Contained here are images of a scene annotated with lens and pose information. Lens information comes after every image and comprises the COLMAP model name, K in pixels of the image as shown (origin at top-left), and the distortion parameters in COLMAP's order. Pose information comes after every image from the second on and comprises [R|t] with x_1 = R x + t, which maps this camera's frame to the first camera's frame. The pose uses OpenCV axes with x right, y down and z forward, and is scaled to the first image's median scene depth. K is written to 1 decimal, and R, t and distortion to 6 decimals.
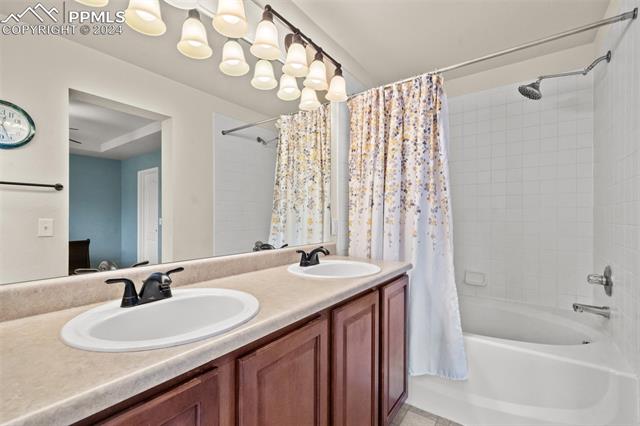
lens RADIAL K [[276.5, 0, 318.2], [0, 276.5, 214.7], [0, 0, 1]] dist [-0.001049, -0.000286]
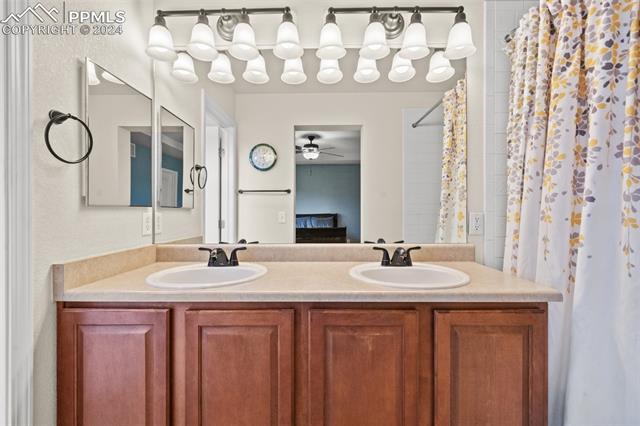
lens RADIAL K [[274.6, 0, 320.1], [0, 274.6, 209.0], [0, 0, 1]] dist [0.000101, 0.000179]
pose [[0.601119, -0.005696, -0.799139, 0.434644], [0.008591, 0.999963, -0.000665, 0.001601], [0.799113, -0.006466, 0.601146, 0.241322]]
